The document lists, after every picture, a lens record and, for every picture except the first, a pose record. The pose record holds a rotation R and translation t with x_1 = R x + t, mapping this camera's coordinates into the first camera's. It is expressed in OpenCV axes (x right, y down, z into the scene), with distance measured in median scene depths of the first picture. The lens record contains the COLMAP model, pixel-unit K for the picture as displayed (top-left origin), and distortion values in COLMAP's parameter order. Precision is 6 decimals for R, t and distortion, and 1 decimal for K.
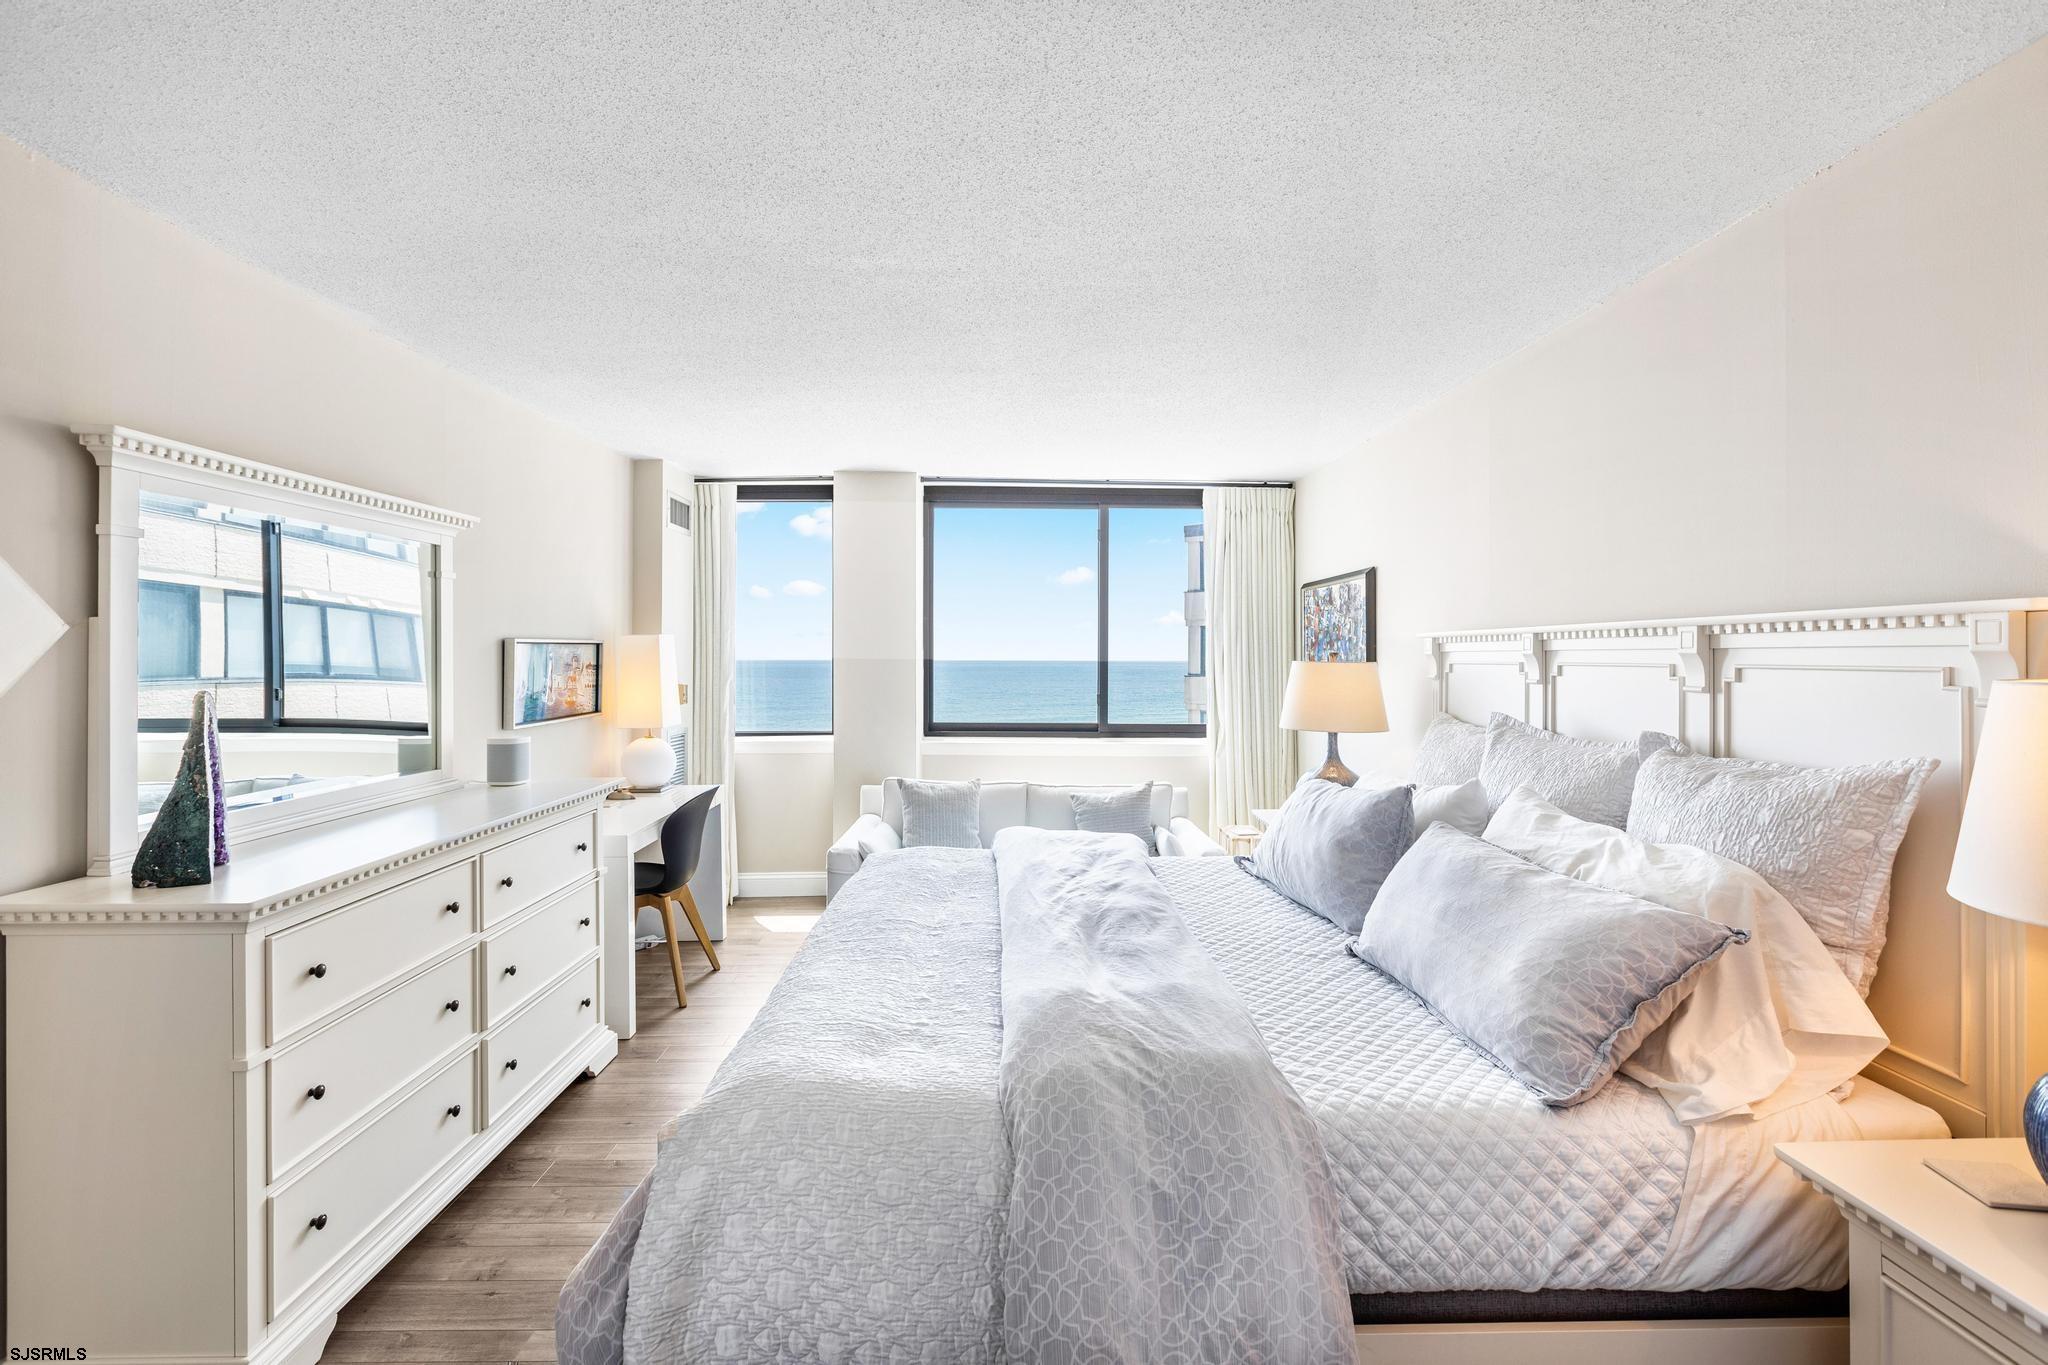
lens RADIAL K [[935.1, 0, 1027.6], [0, 935.1, 664.7], [0, 0, 1]] dist [0.001602, 0.000178]
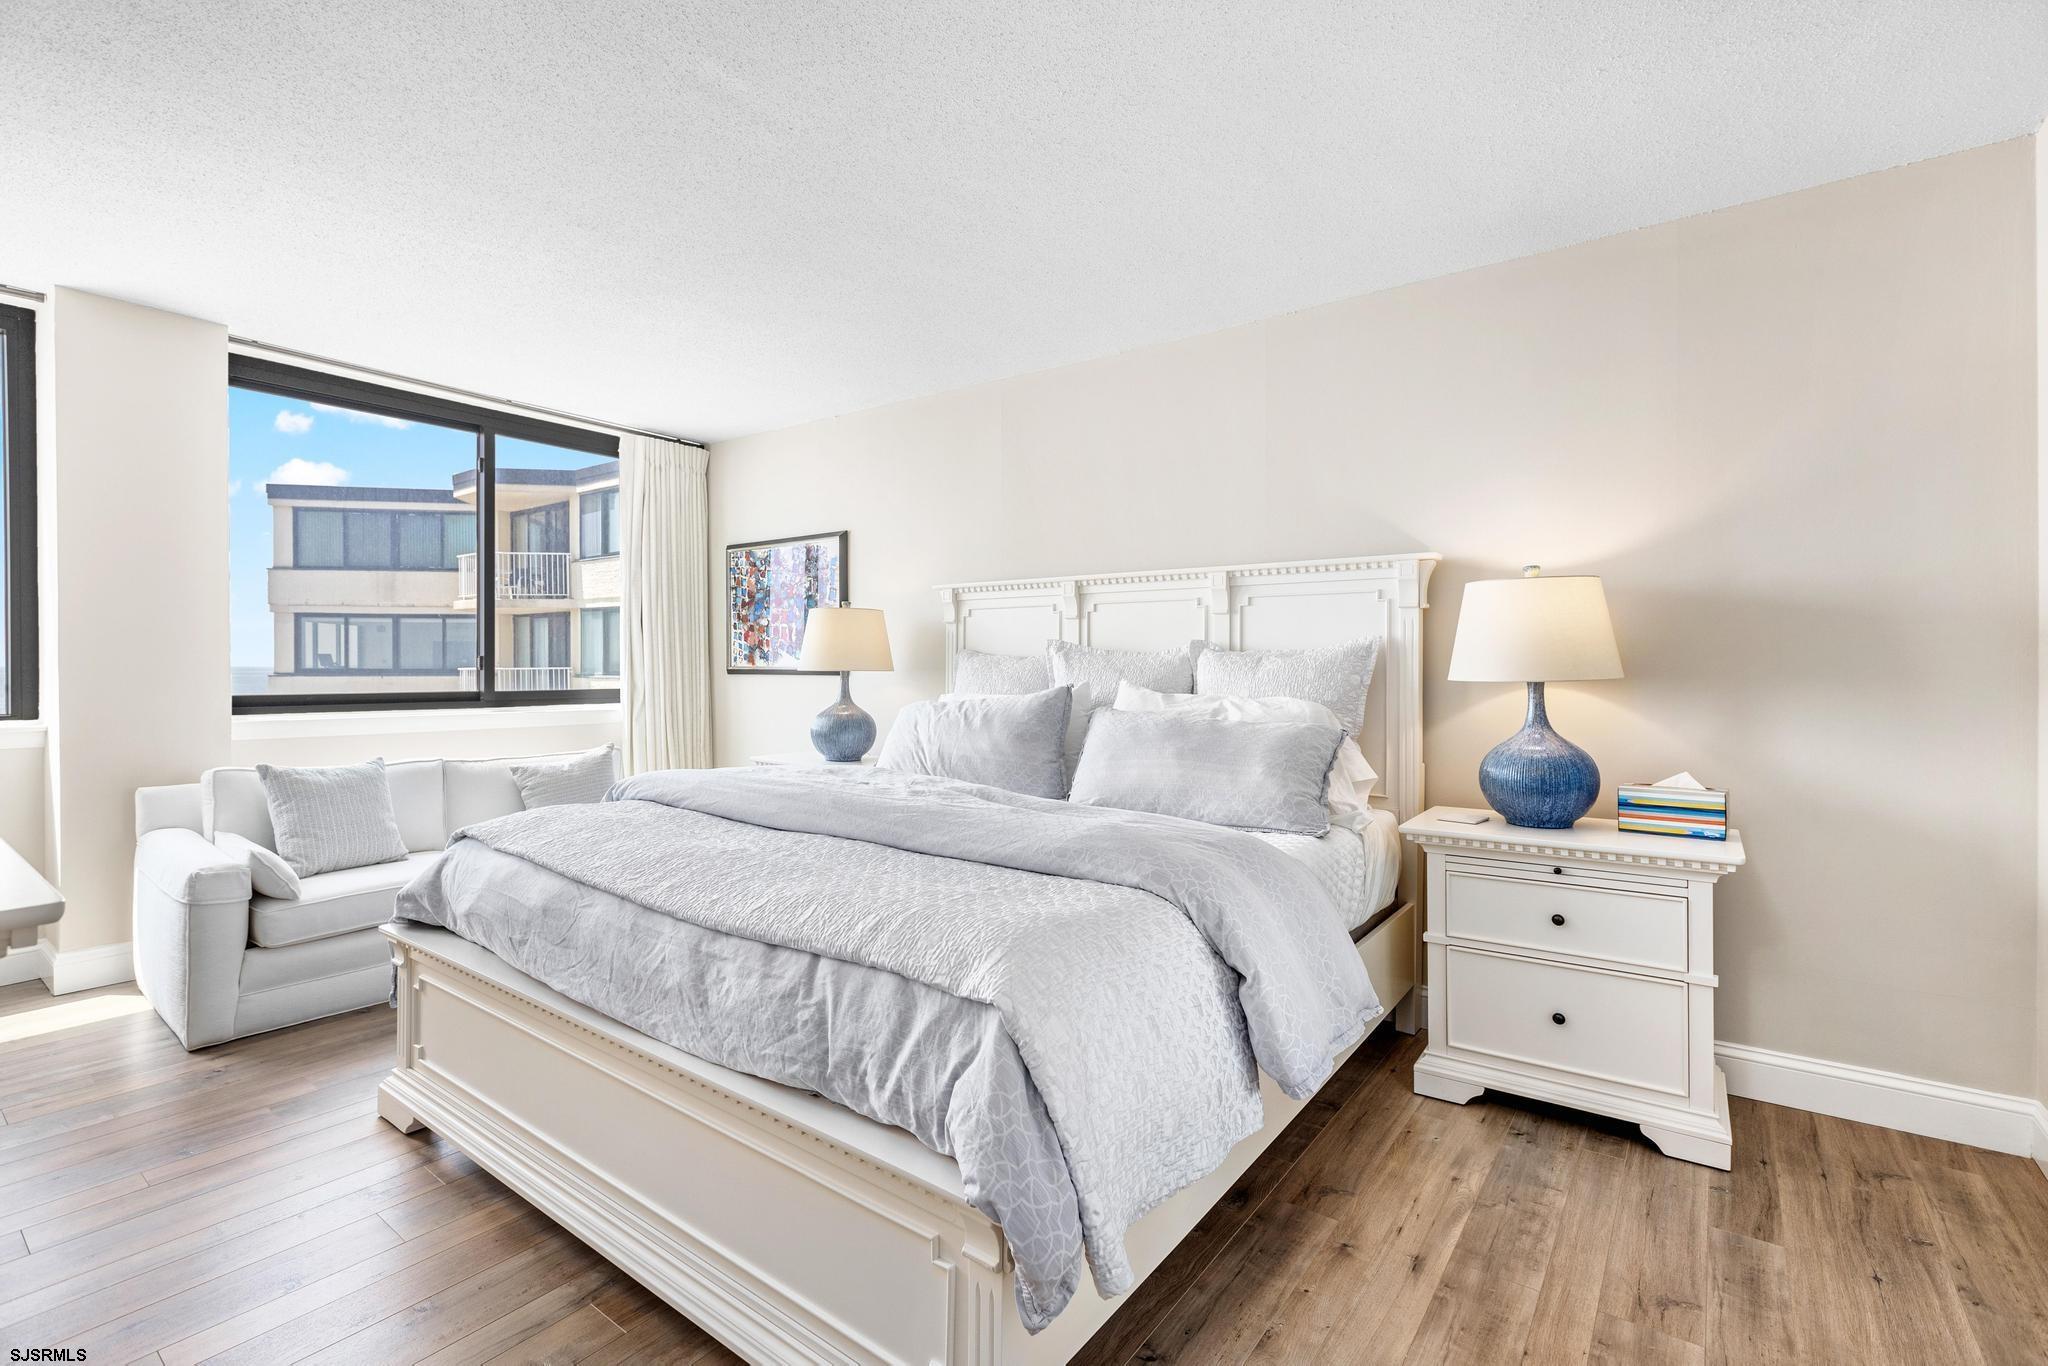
lens RADIAL K [[935.1, 0, 1027.6], [0, 935.1, 665.2], [0, 0, 1]] dist [0.001602, 0.000178]
pose [[0.617216, -0.002844, 0.786788, -0.411362], [0.005935, 0.999982, -0.001042, 0.064133], [-0.786771, 0.005313, 0.617222, 0.148383]]
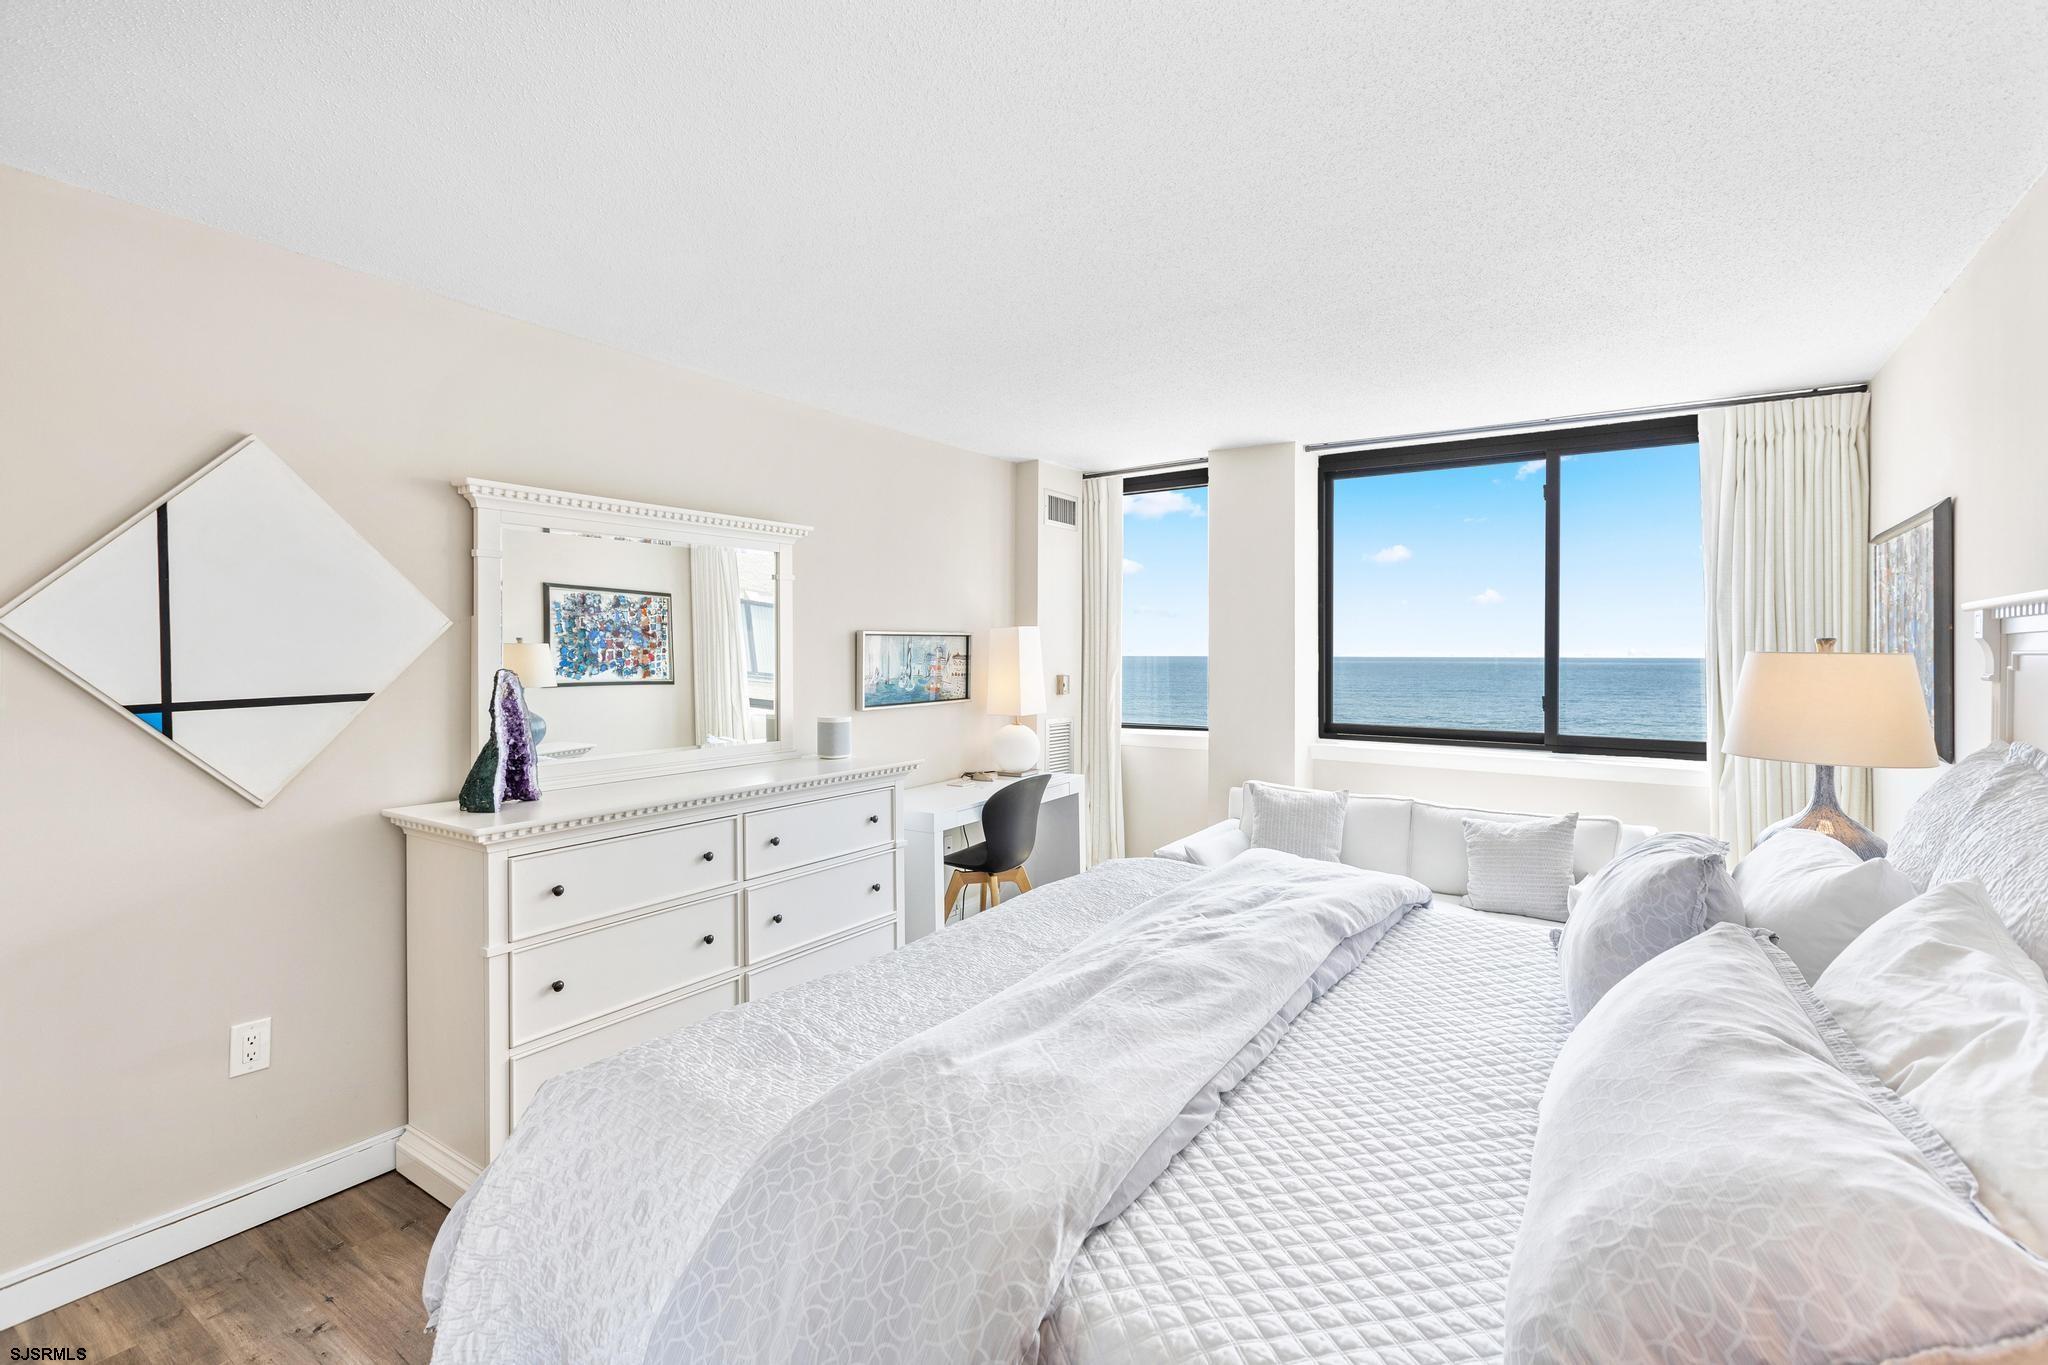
lens RADIAL K [[932.0, 0, 1017.3], [0, 932.0, 656.0], [0, 0, 1]] dist [-0.000159, -0.000986]
pose [[0.817831, 0.003669, -0.575447, 0.240772], [-0.006493, 0.999975, -0.002854, 0.004498], [0.575422, 0.006070, 0.817834, 0.163454]]
